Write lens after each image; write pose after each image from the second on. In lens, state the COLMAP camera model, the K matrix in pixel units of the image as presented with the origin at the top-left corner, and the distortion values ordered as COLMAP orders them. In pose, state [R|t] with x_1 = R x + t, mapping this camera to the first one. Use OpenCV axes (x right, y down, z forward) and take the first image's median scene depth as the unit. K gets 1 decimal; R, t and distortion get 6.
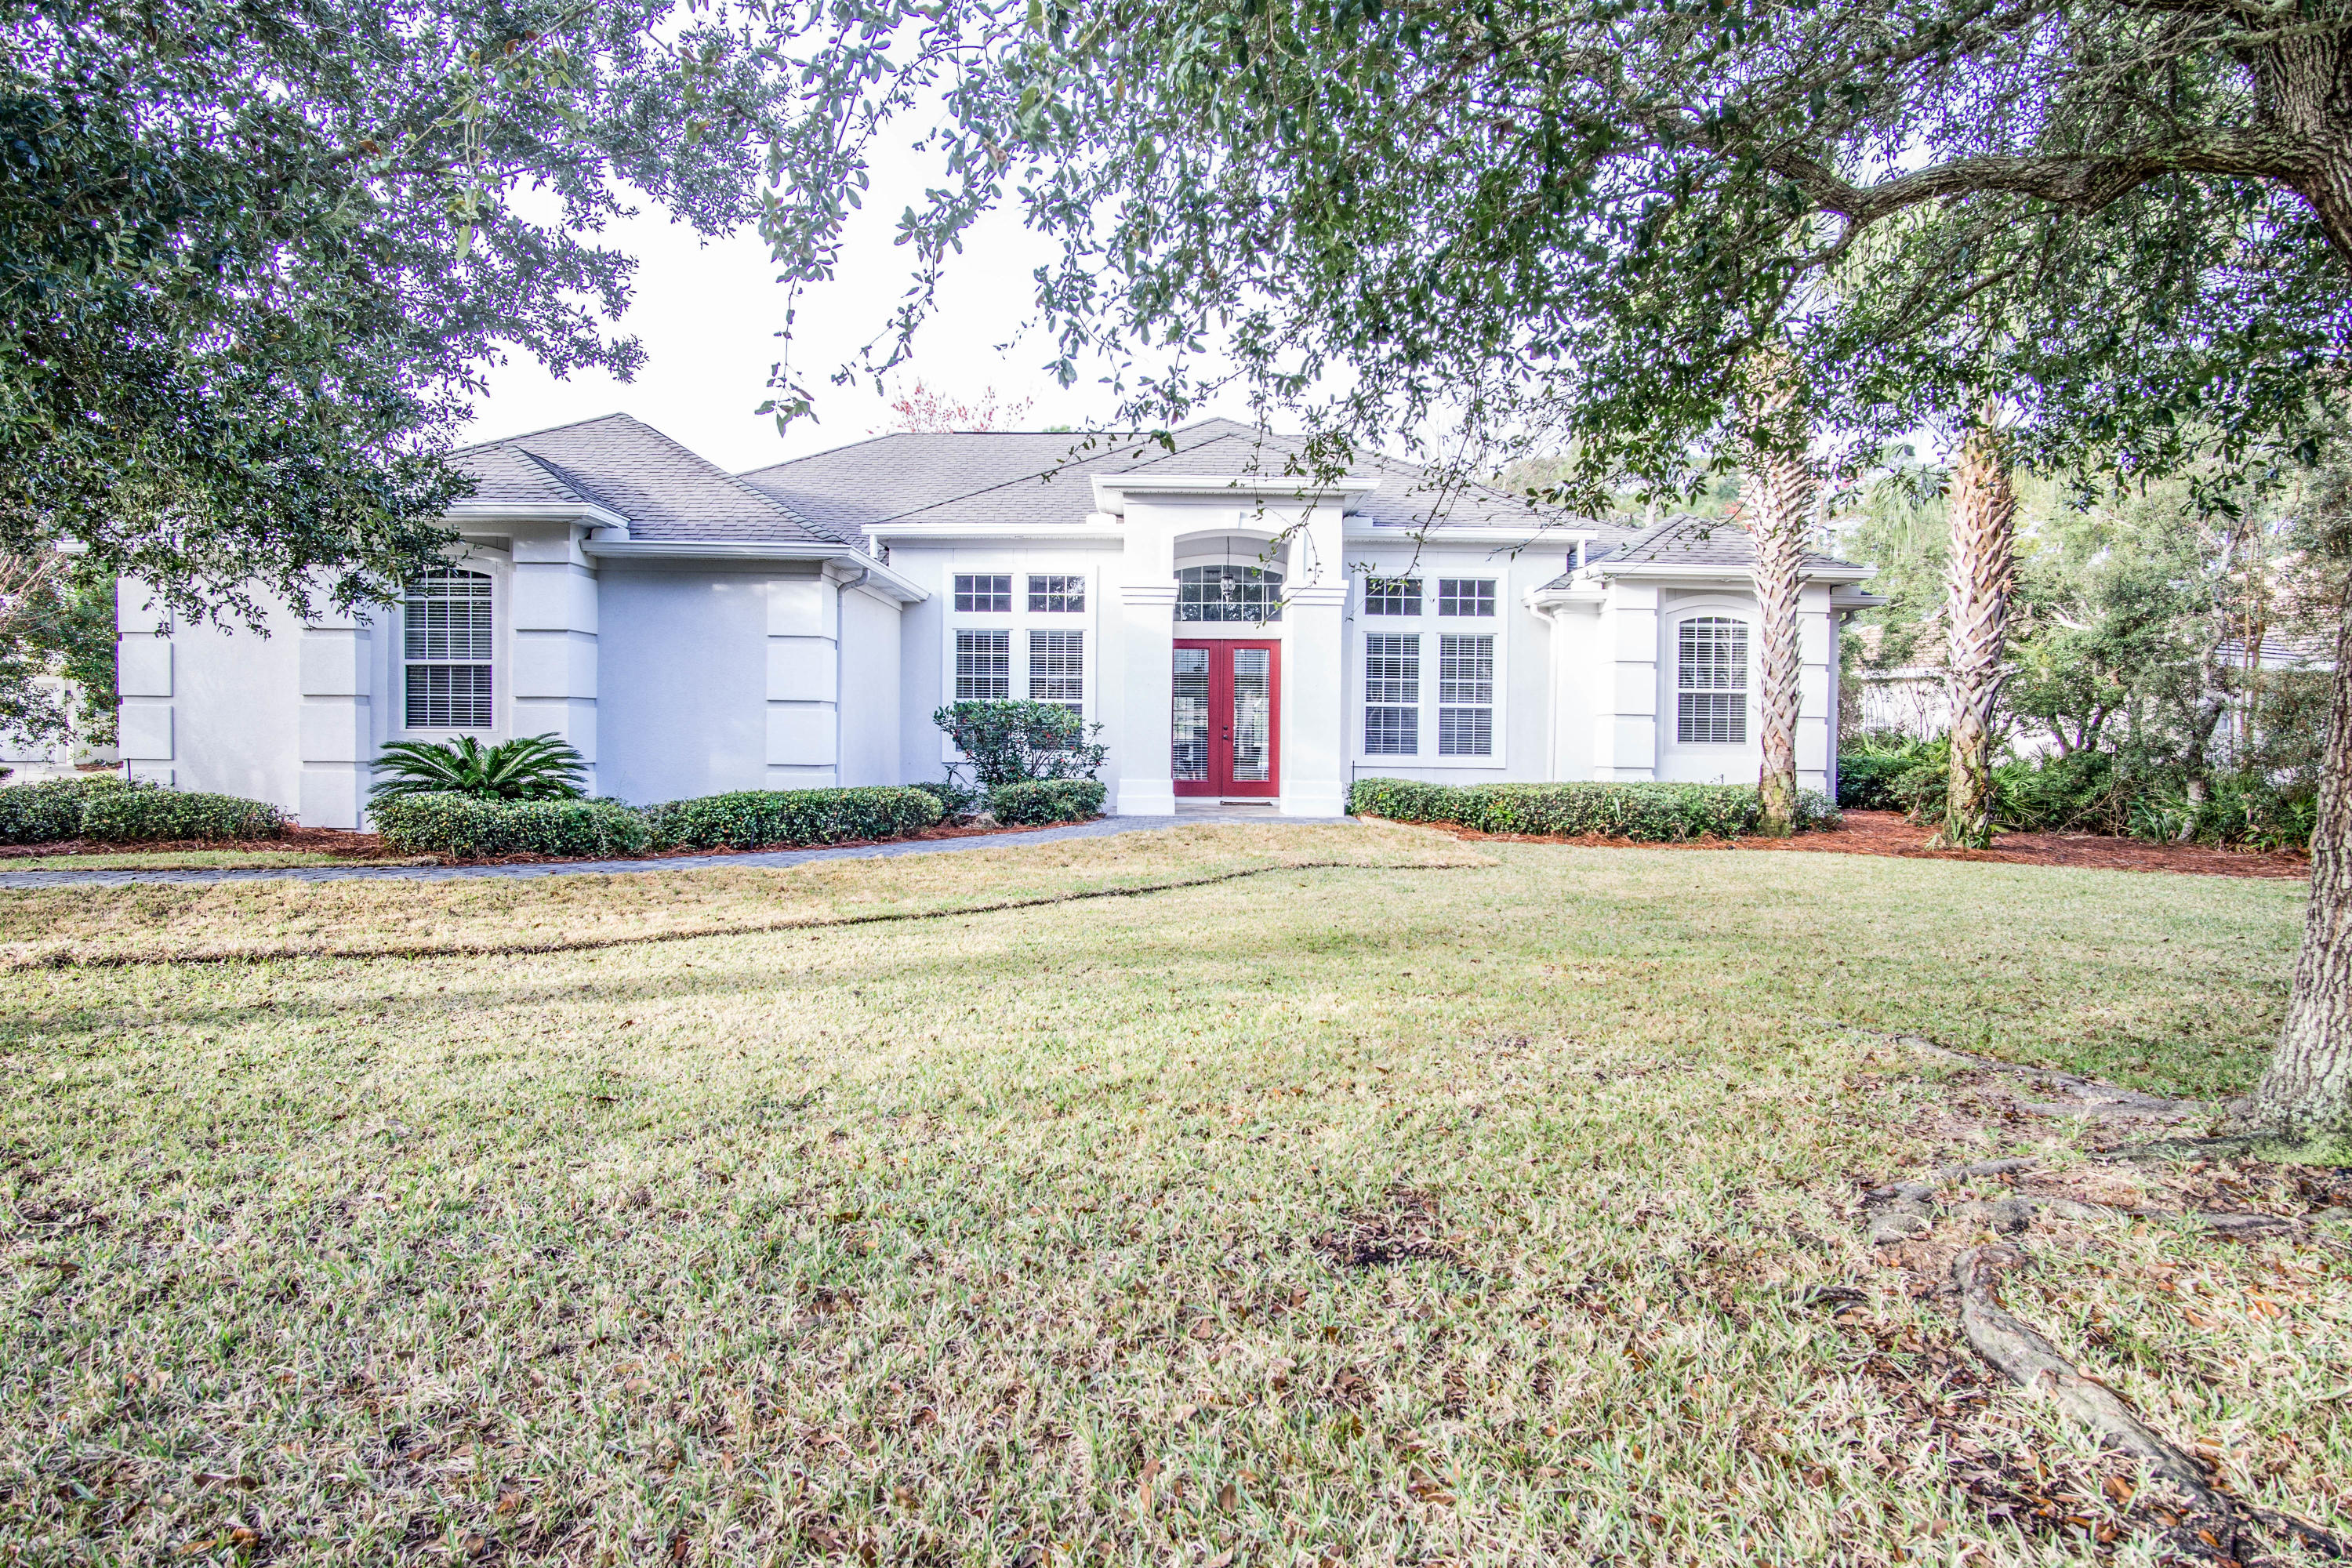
lens RADIAL K [[1234.9, 0, 1180.5], [0, 1234.9, 743.5], [0, 0, 1]] dist [-0.022243, -0.000003]
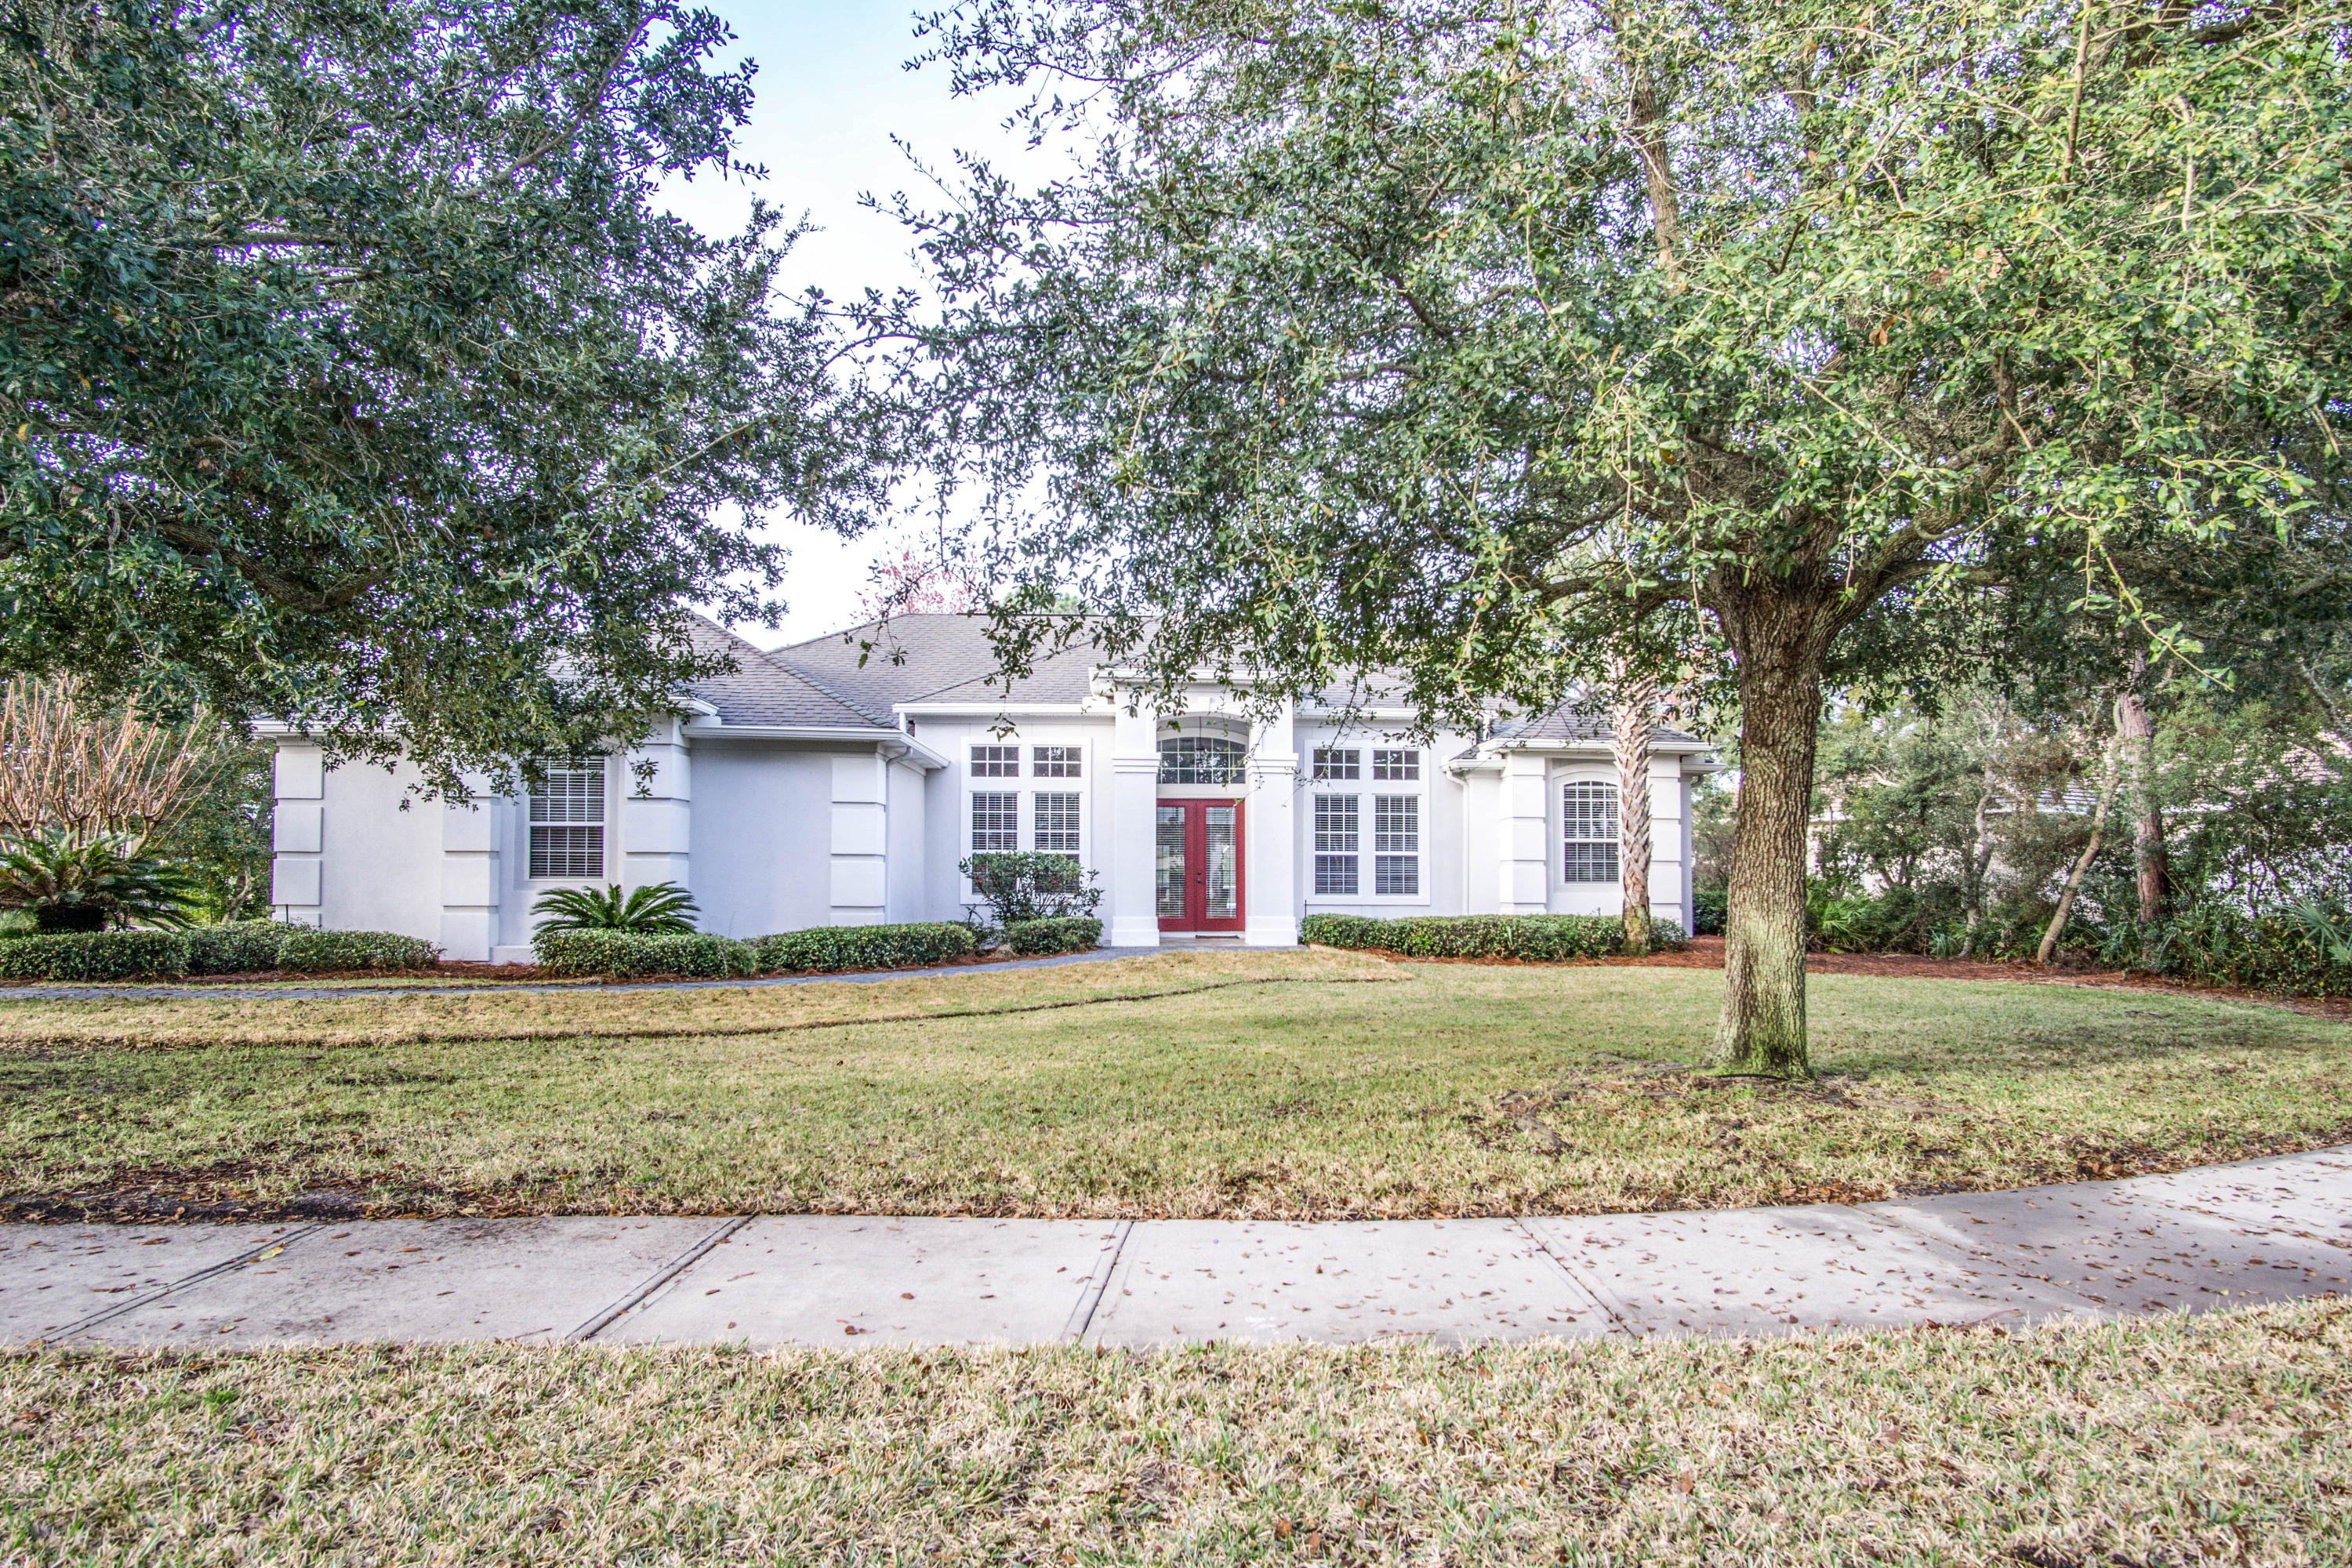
lens RADIAL K [[1234.9, 0, 1180.5], [0, 1234.9, 743.5], [0, 0, 1]] dist [-0.022243, -0.000003]
pose [[0.999648, -0.004984, 0.026042, -0.014534], [0.007951, 0.993323, -0.115095, 0.000056], [-0.025294, 0.115262, 0.993013, -0.234184]]
